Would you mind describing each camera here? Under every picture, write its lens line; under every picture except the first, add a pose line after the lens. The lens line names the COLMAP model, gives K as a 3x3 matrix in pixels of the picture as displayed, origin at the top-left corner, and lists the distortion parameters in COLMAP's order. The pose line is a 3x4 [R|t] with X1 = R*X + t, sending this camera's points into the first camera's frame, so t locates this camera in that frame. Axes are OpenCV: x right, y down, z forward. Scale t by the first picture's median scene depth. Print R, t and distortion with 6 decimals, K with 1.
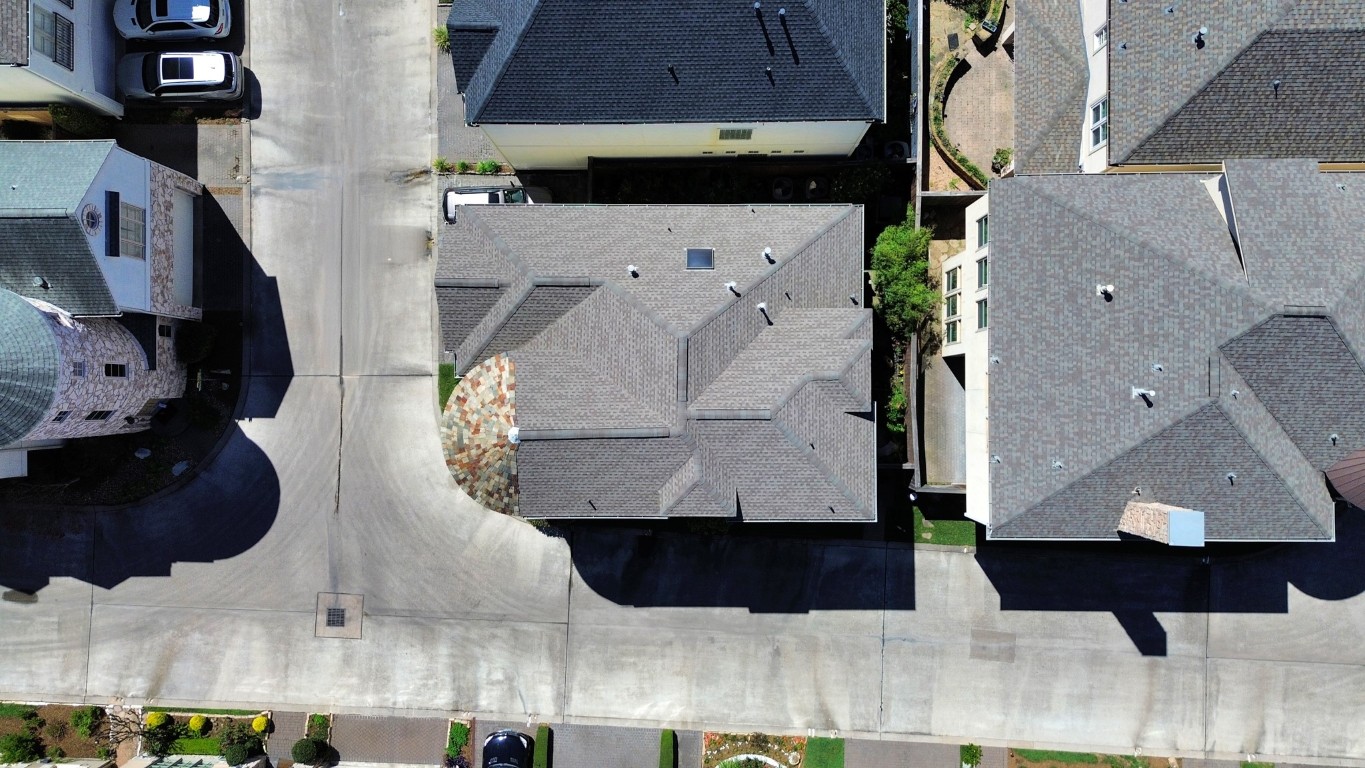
lens RADIAL K [[962.2, 0, 682.6], [0, 962.2, 385.4], [0, 0, 1]] dist [0.006680, 0.001330]
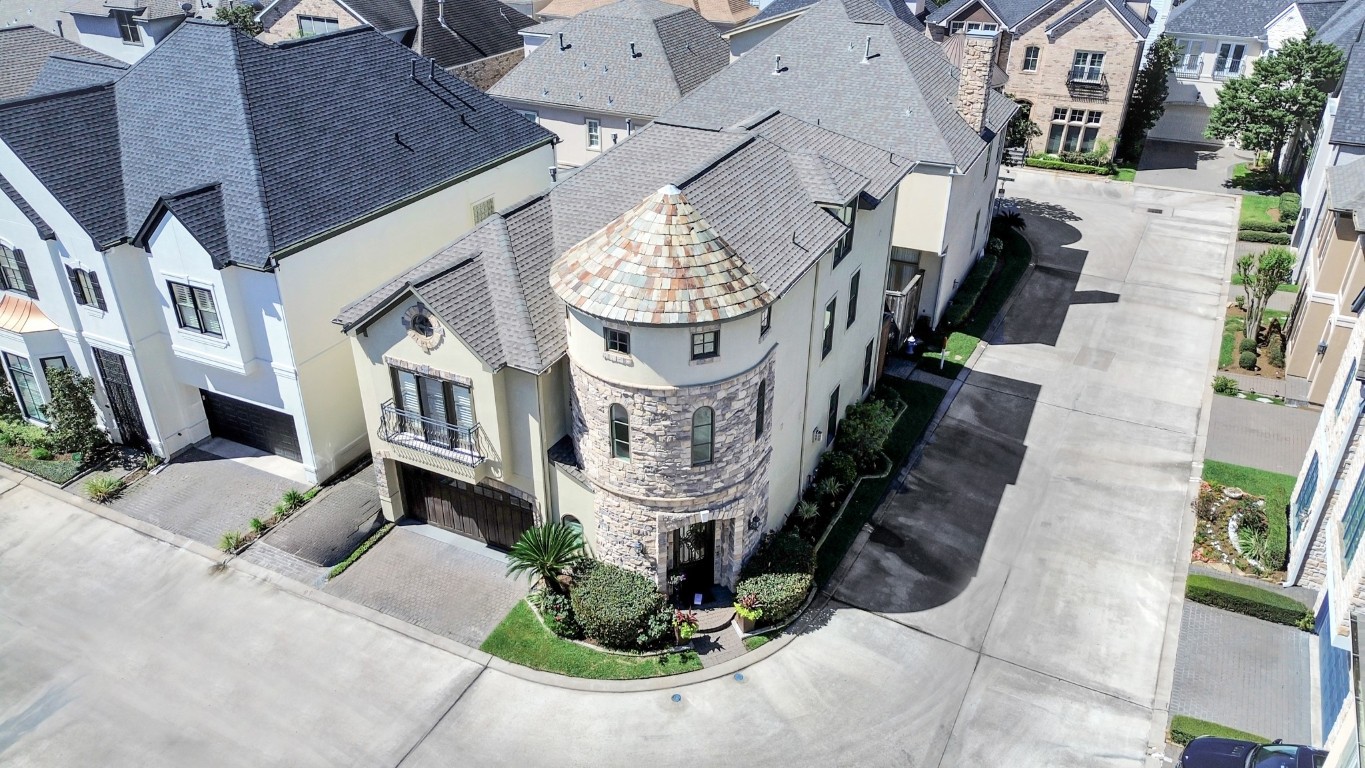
lens RADIAL K [[962.2, 0, 680.7], [0, 962.2, 384.3], [0, 0, 1]] dist [0.006680, 0.001330]
pose [[0.439395, -0.425076, 0.791355, -0.592395], [0.898030, 0.229218, -0.375501, 0.267895], [-0.021776, 0.875654, 0.482448, 0.589890]]
